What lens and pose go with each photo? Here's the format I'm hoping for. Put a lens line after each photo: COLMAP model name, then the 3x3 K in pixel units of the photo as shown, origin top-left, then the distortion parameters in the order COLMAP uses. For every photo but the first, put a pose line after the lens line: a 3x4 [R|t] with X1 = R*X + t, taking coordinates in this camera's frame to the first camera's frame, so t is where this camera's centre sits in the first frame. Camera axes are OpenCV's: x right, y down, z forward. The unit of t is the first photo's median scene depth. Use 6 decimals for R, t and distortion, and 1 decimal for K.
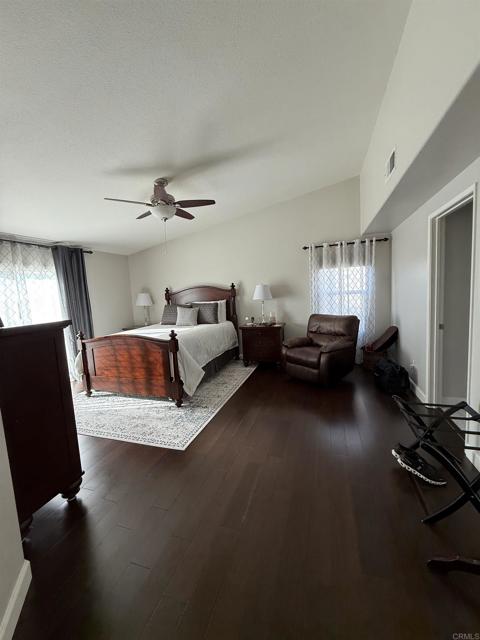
lens RADIAL K [[254.5, 0, 236.5], [0, 254.5, 321.2], [0, 0, 1]] dist [-0.002875, -0.000258]
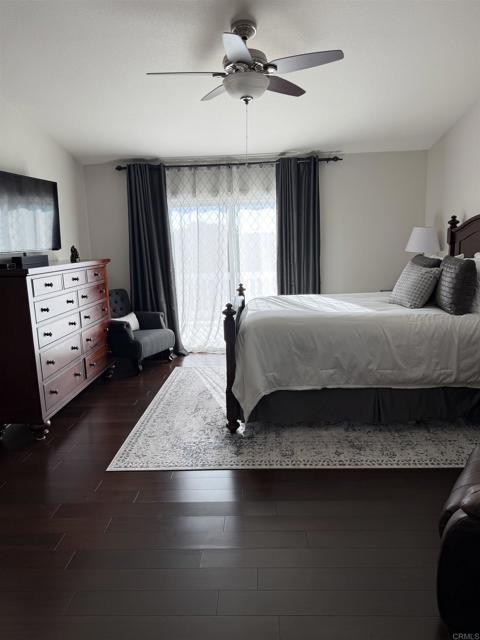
lens RADIAL K [[458.0, 0, 239.2], [0, 458.0, 319.8], [0, 0, 1]] dist [0.012141, -0.001306]
pose [[0.284776, 0.221158, -0.932733, 0.603805], [-0.087759, 0.974951, 0.204374, -0.121166], [0.954568, 0.023655, 0.297051, 0.565269]]
